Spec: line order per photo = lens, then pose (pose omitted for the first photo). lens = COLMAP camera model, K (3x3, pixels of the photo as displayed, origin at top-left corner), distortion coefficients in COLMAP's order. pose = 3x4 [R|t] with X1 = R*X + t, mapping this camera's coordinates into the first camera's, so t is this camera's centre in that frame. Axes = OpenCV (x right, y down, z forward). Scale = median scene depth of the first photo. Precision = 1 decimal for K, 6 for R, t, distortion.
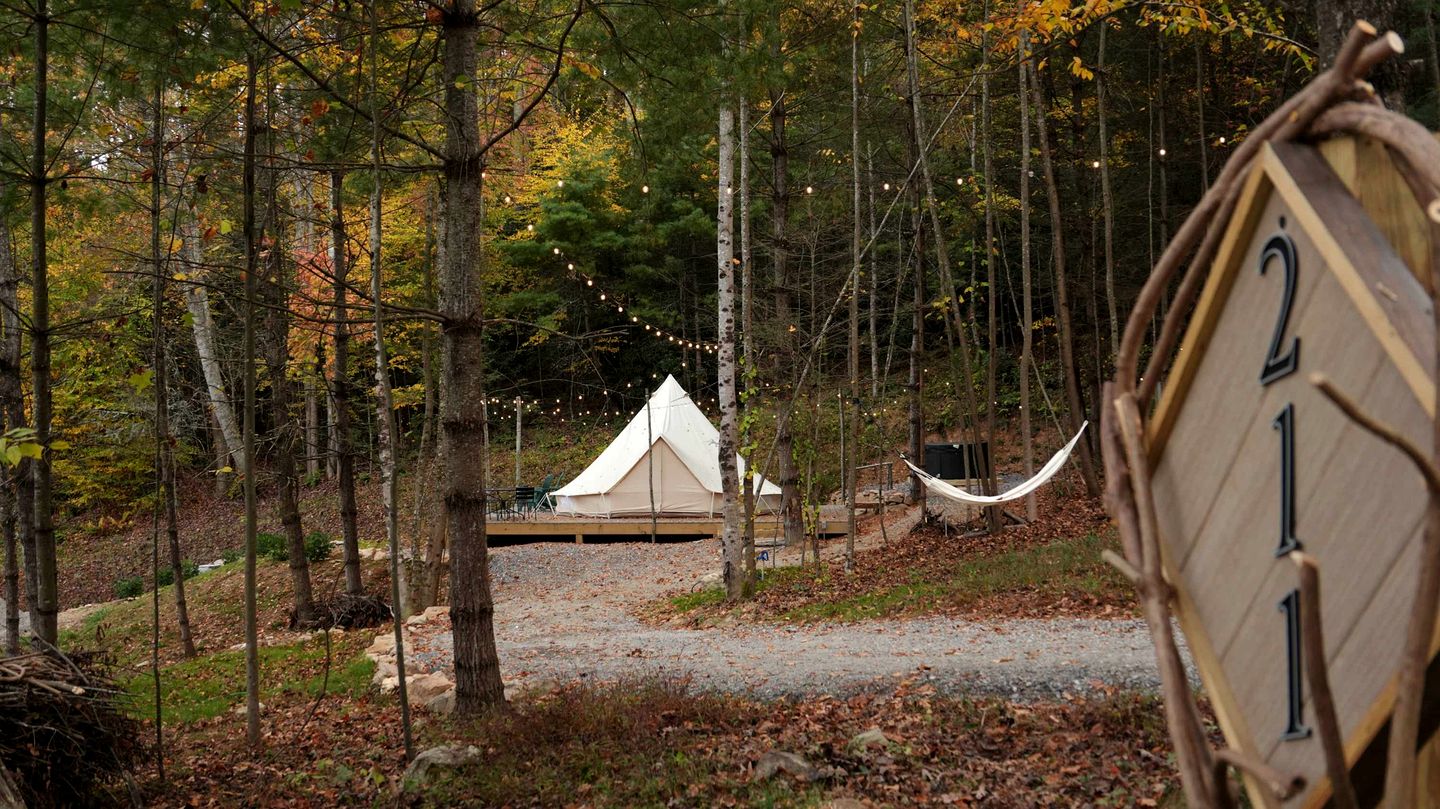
lens RADIAL K [[1339.3, 0, 747.9], [0, 1339.3, 416.3], [0, 0, 1]] dist [-0.094521, 0.000871]
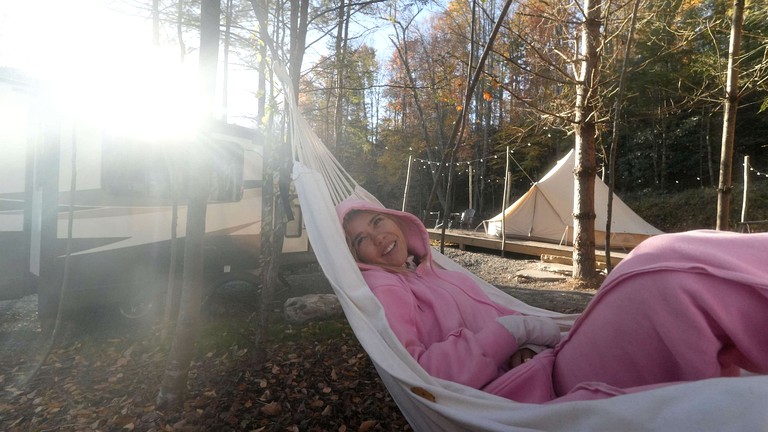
lens RADIAL K [[350.8, 0, 379.9], [0, 350.8, 213.3], [0, 0, 1]] dist [-0.011058, 0.000604]
pose [[0.642562, 0.065923, -0.763392, 0.123010], [-0.050485, 0.997770, 0.043669, 0.040555], [0.764568, 0.010480, 0.644457, 0.670273]]
